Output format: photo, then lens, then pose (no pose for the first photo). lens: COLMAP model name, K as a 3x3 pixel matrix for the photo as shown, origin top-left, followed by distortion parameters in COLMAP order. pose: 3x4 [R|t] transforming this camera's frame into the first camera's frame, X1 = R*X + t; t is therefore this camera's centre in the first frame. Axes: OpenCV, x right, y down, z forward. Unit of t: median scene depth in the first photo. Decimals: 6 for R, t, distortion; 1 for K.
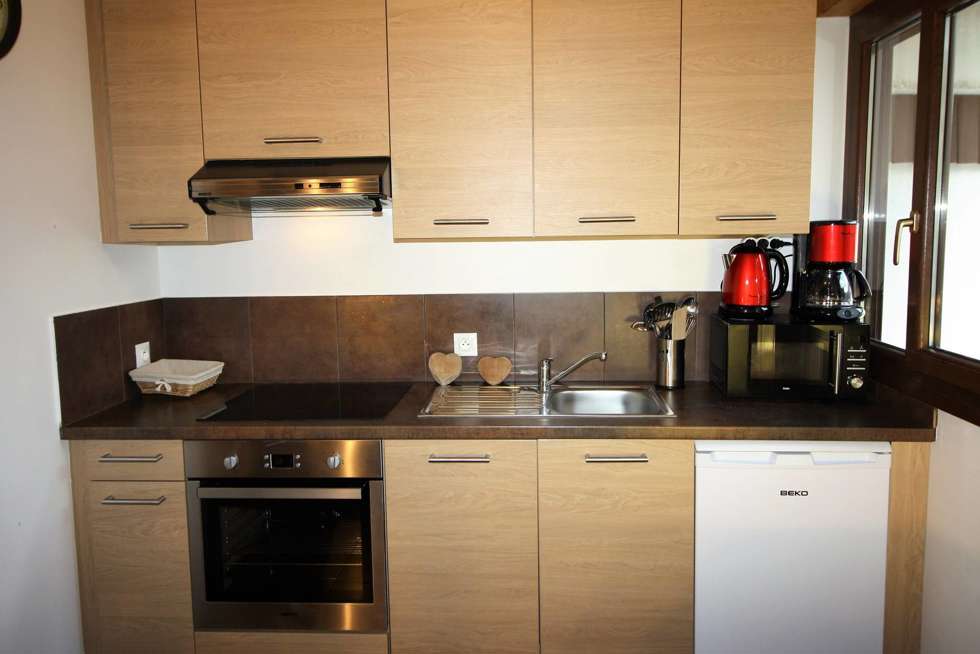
lens RADIAL K [[717.0, 0, 490.0], [0, 717.0, 306.4], [0, 0, 1]] dist [0.004390, 0.001511]
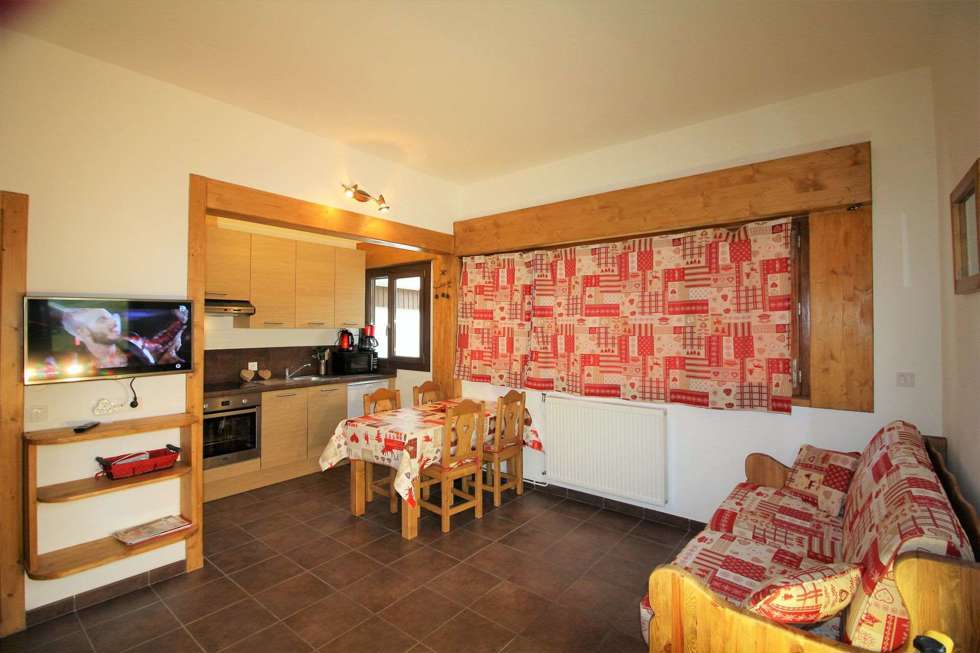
lens RADIAL K [[455.1, 0, 492.3], [0, 455.1, 310.9], [0, 0, 1]] dist [0.004350, -0.013649]
pose [[0.579835, 0.041521, 0.813676, -1.047617], [0.068538, 0.992675, -0.099496, 0.089137], [-0.811846, 0.113459, 0.572741, -0.866947]]
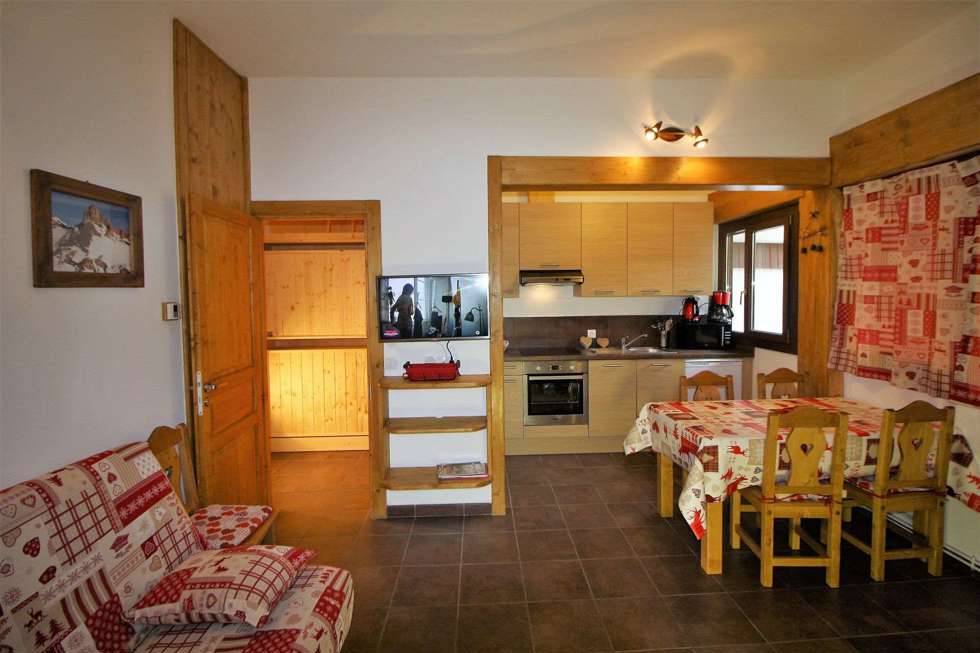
lens RADIAL K [[455.1, 0, 492.3], [0, 455.1, 310.9], [0, 0, 1]] dist [0.004350, -0.013649]
pose [[0.996032, -0.002810, 0.088954, -0.651284], [0.007908, 0.998342, -0.057012, 0.070503], [-0.088646, 0.057489, 0.994403, -0.836662]]
